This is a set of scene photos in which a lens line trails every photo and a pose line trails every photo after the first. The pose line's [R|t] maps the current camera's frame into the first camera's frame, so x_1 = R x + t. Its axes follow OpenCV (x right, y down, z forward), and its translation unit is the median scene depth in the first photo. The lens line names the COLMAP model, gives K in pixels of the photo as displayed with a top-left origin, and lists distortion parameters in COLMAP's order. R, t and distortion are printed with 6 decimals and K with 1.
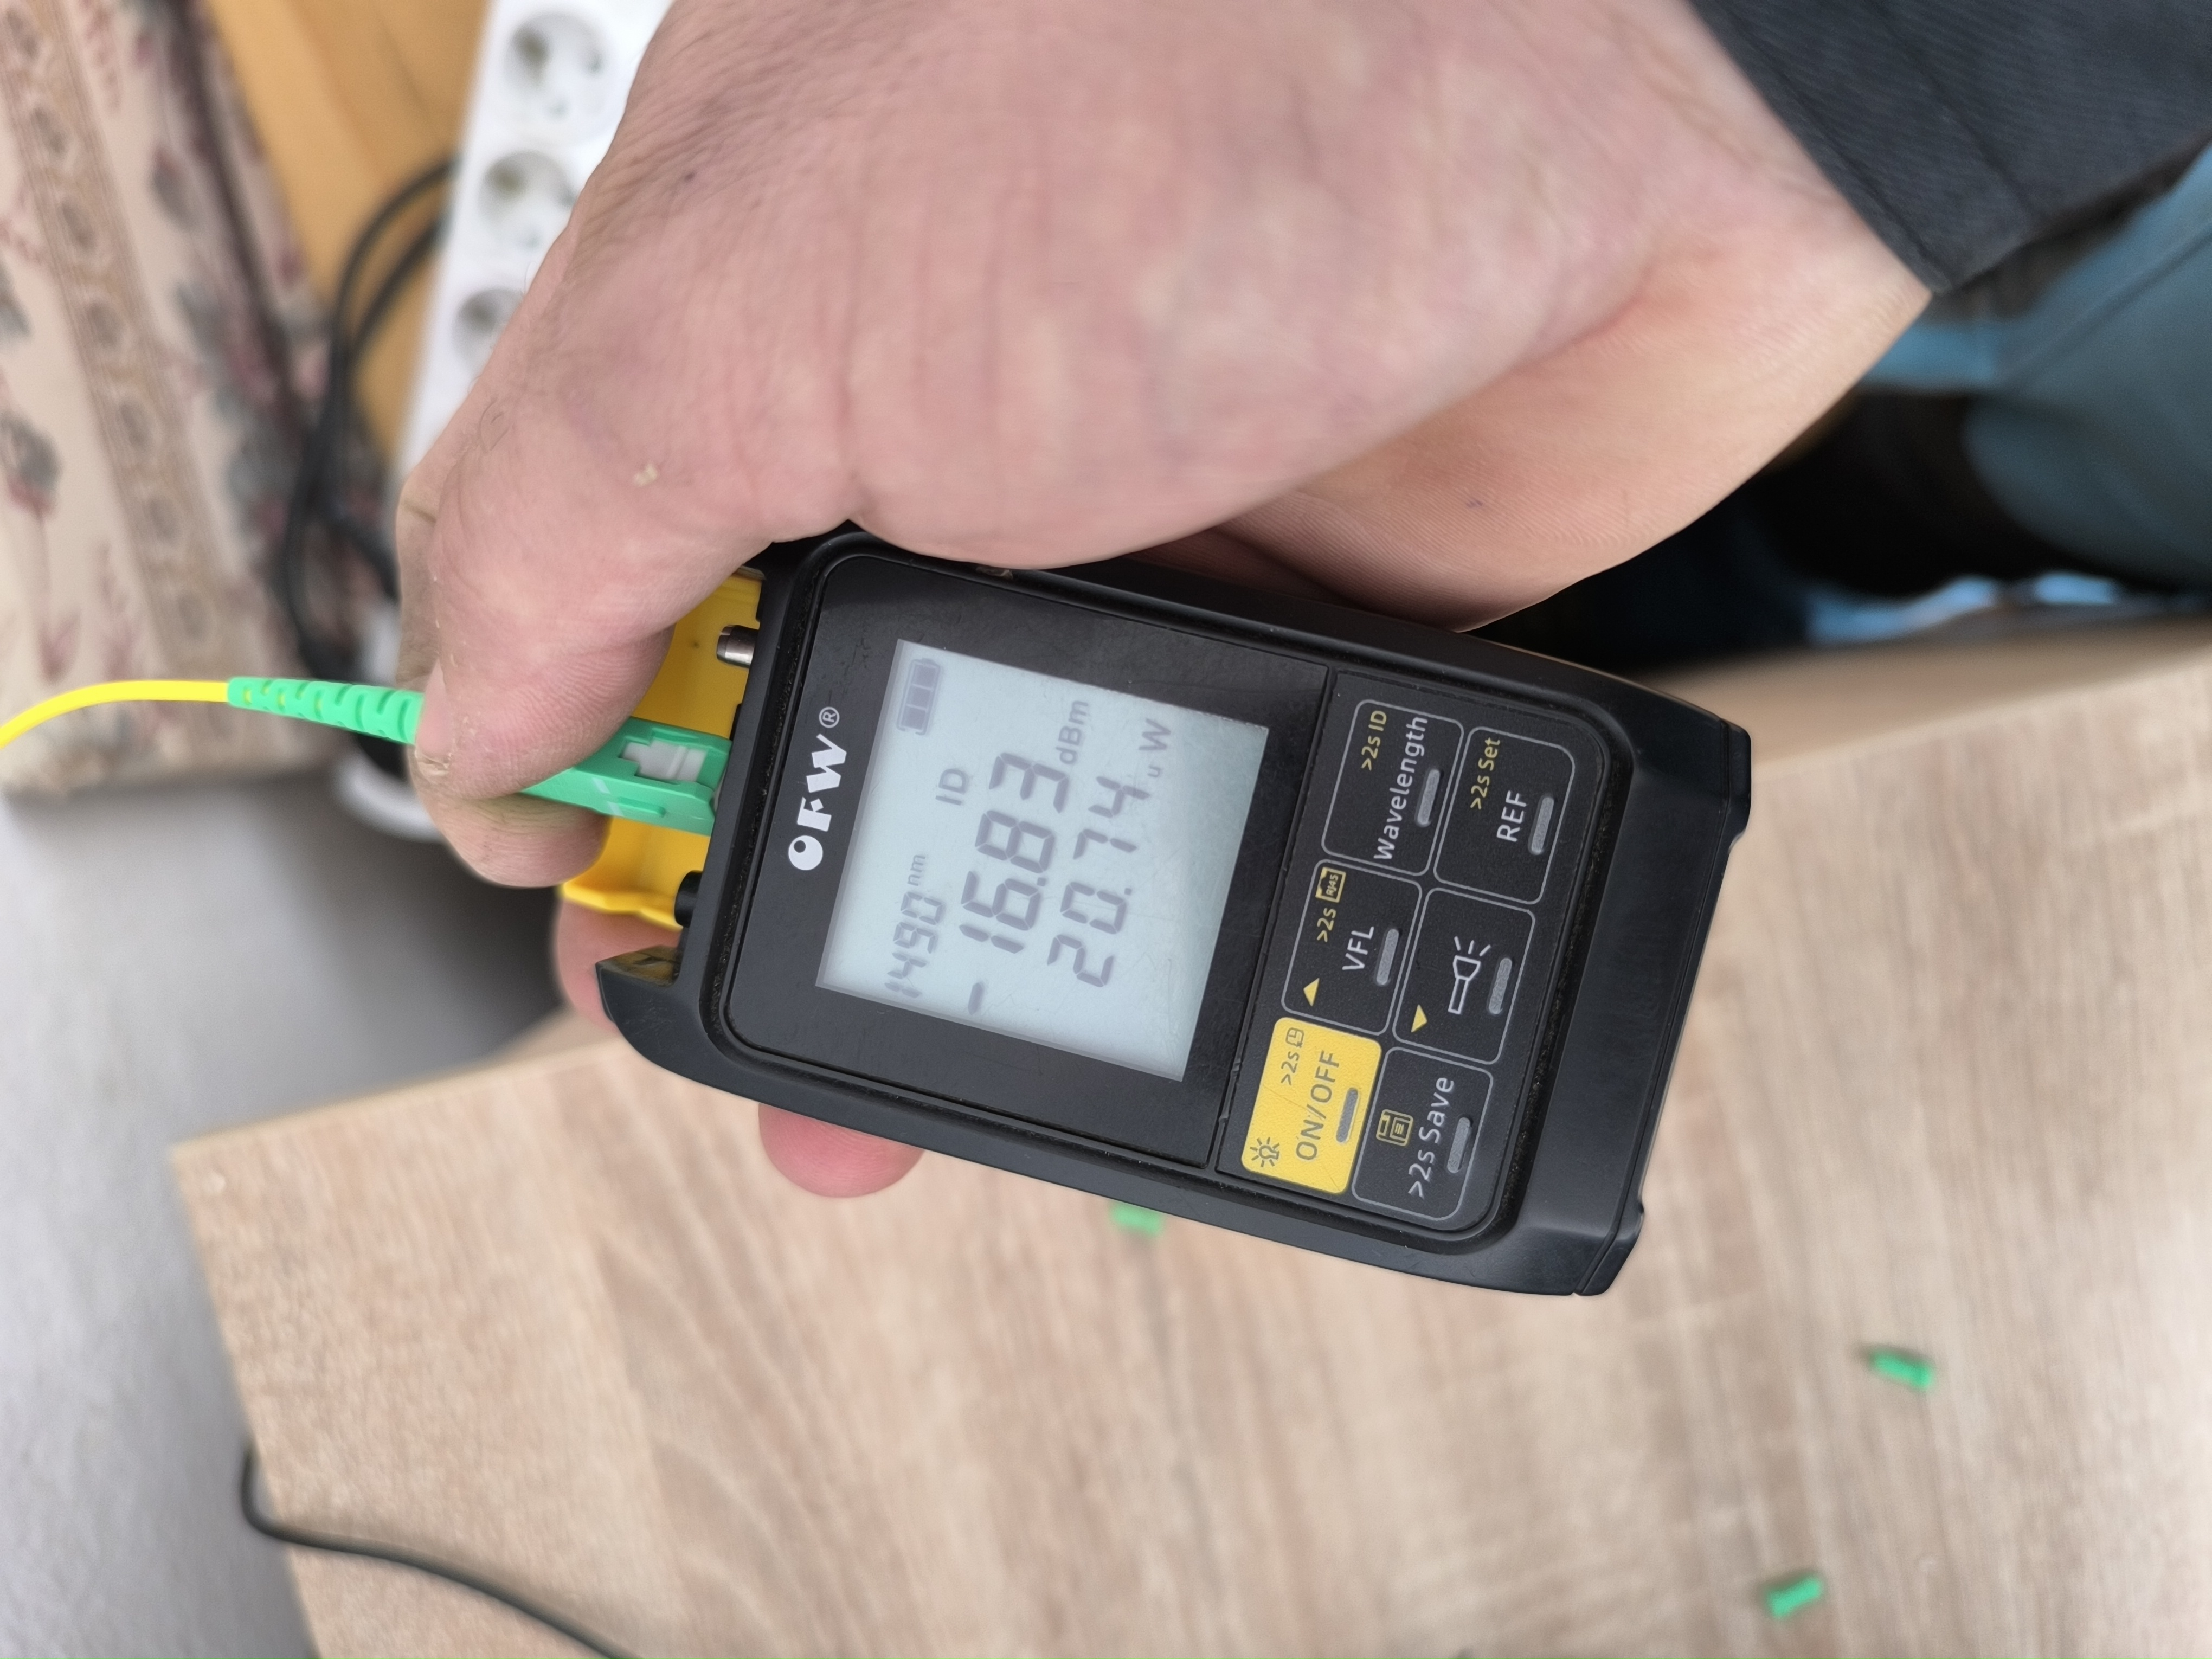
lens RADIAL K [[1569.4, 0, 1106.0], [0, 1569.4, 829.5], [0, 0, 1]] dist [0.002889, -0.038474]
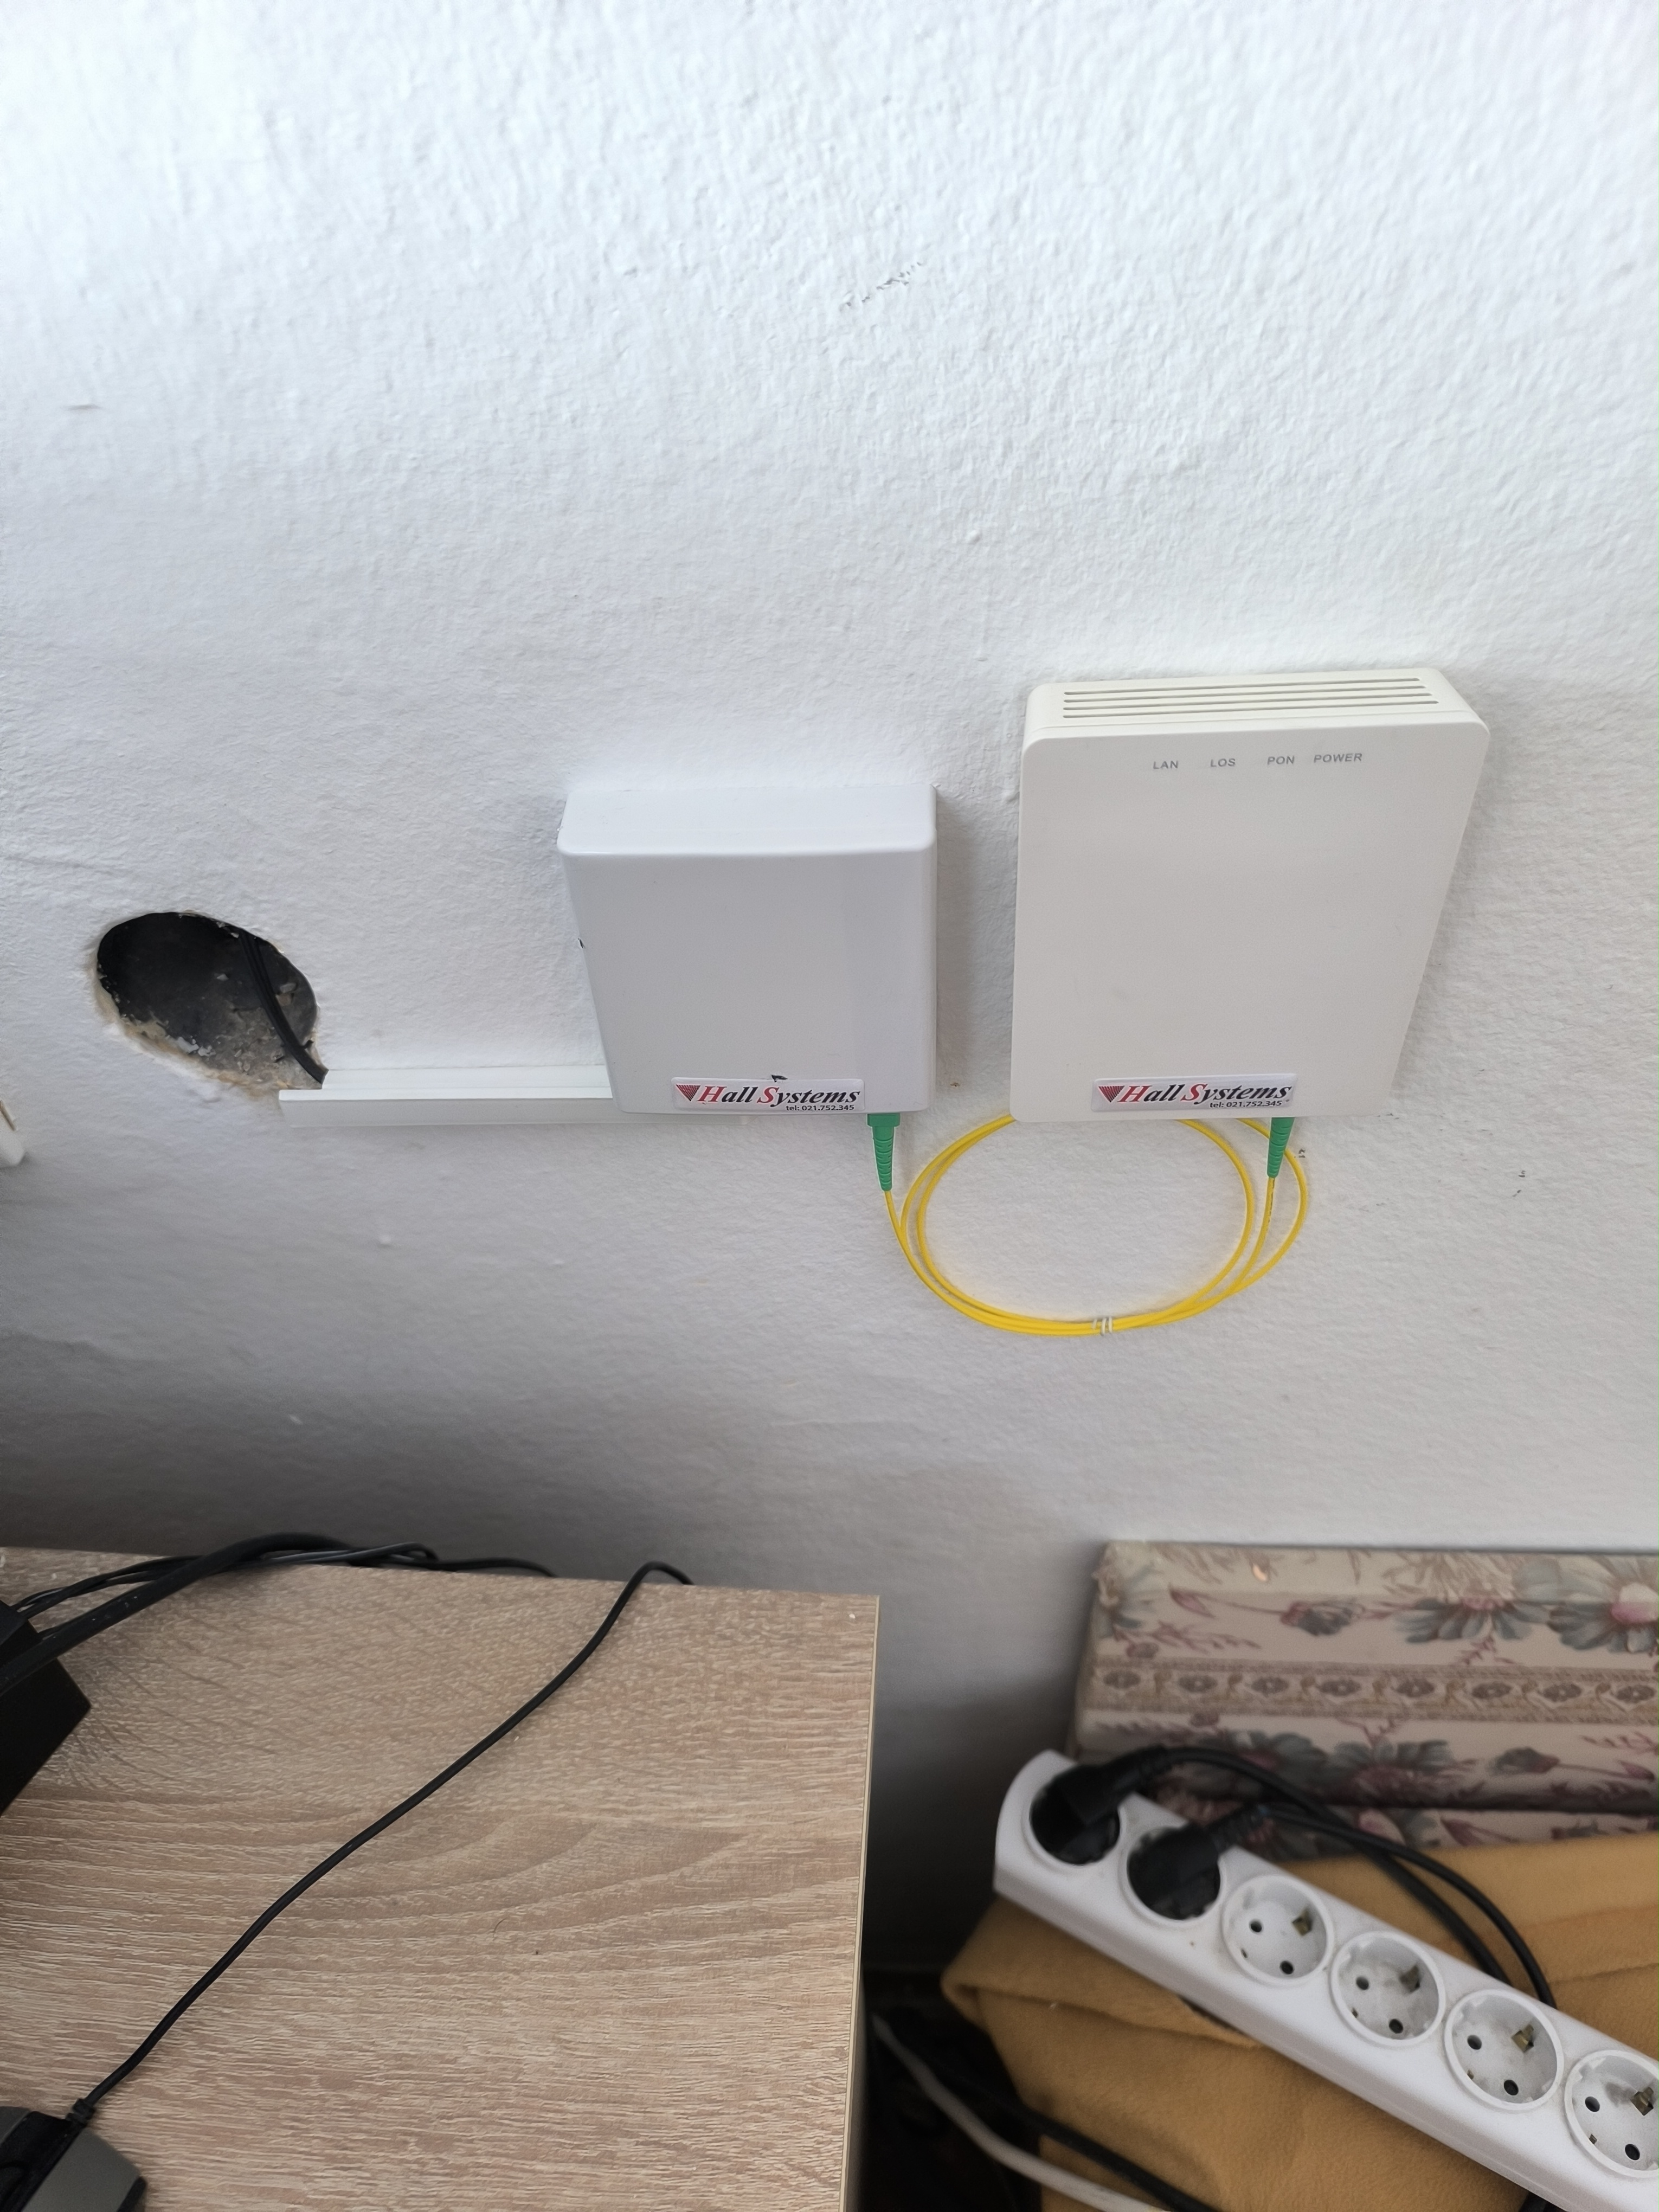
lens RADIAL K [[1569.4, 0, 829.5], [0, 1569.4, 1106.0], [0, 0, 1]] dist [0.002889, -0.038474]
pose [[-0.298097, 0.659655, -0.689923, 0.202137], [-0.952688, -0.250555, 0.172068, 0.099118], [-0.059359, 0.708574, 0.703135, -0.494855]]
